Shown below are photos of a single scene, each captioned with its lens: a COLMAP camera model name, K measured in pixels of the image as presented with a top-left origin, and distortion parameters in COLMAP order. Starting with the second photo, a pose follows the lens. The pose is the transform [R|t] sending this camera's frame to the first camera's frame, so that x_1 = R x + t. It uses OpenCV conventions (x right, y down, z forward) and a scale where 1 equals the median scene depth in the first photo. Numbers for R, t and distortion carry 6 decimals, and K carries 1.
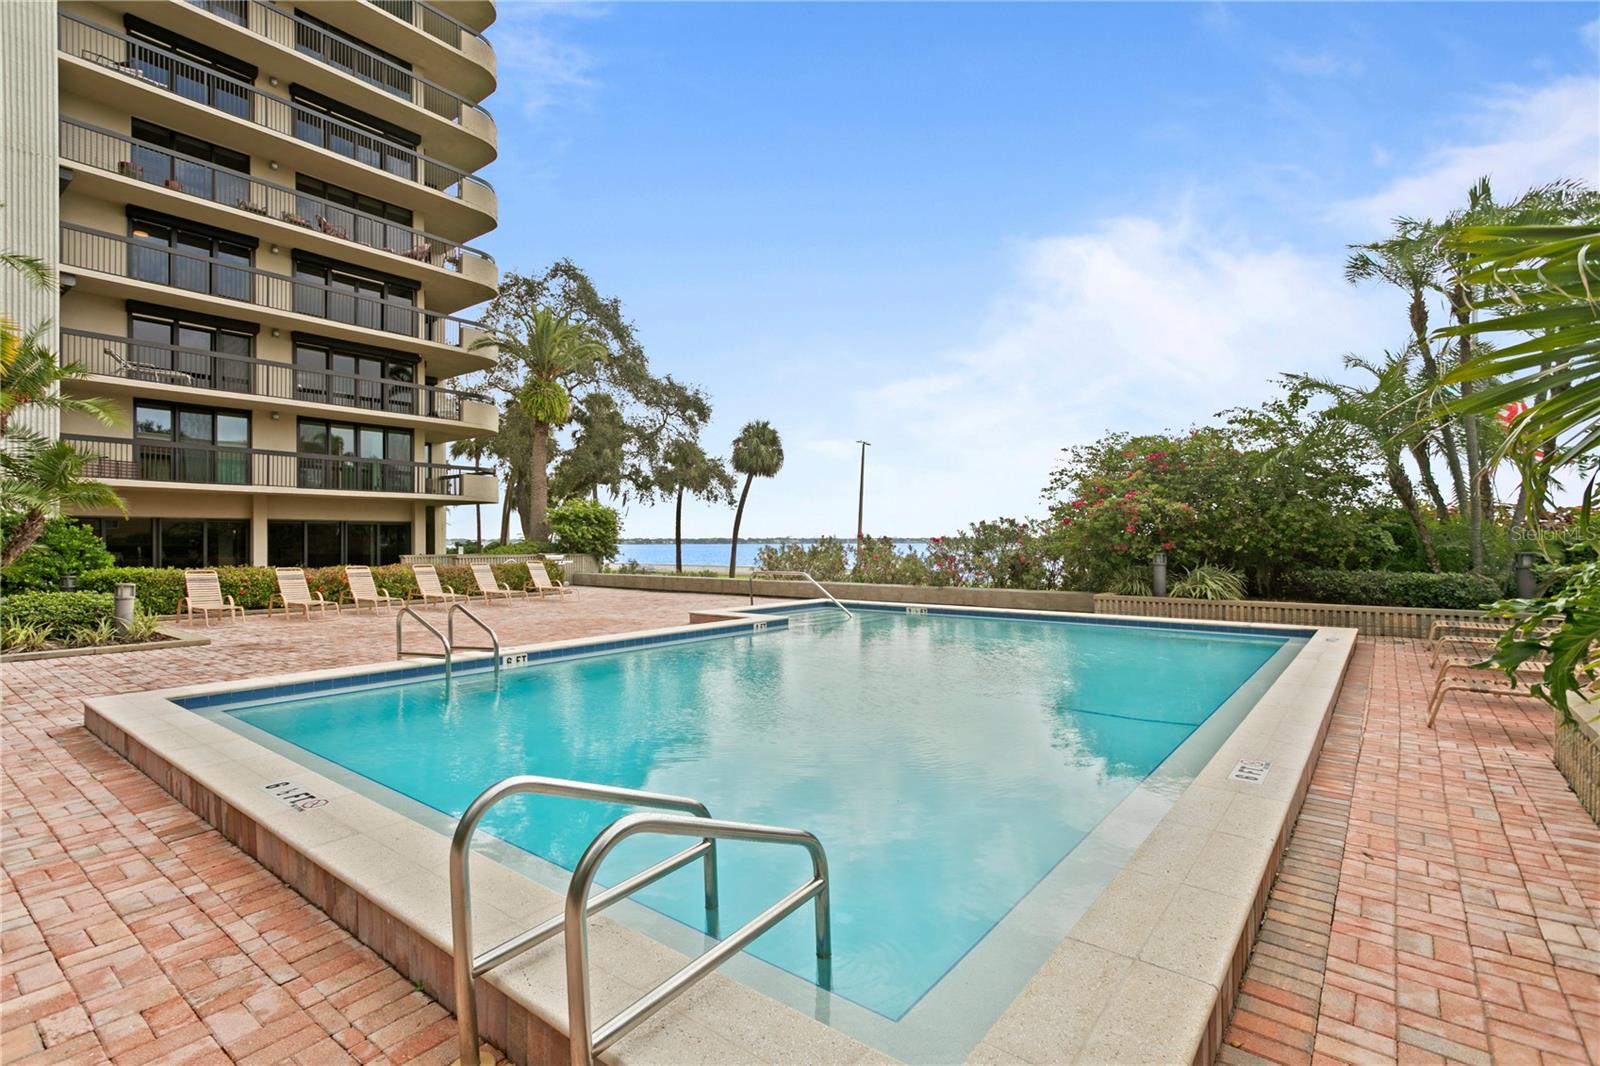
lens RADIAL K [[755.6, 0, 802.9], [0, 755.6, 534.9], [0, 0, 1]] dist [0.003570, 0.002686]
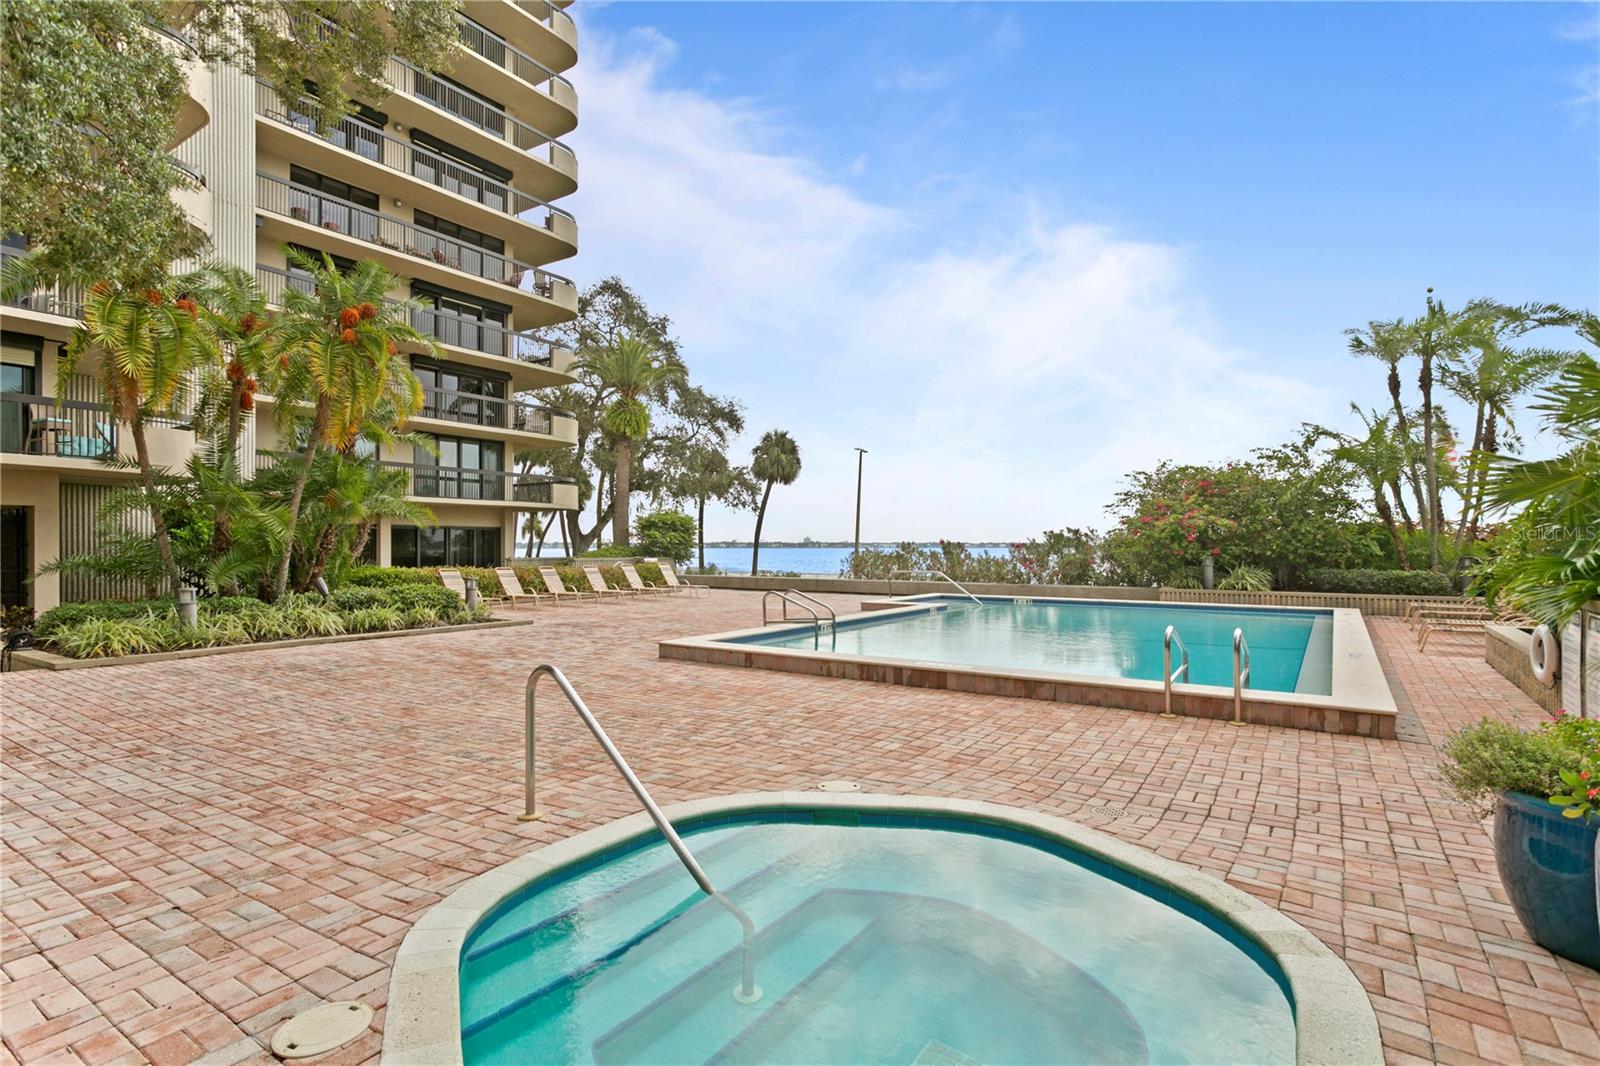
lens RADIAL K [[811.4, 0, 794.8], [0, 811.4, 538.4], [0, 0, 1]] dist [0.001117, -0.002027]
pose [[0.997286, 0.003175, 0.073553, -0.221659], [-0.003188, 0.999995, 0.000056, -0.003621], [-0.073553, -0.000290, 0.997291, -0.226172]]
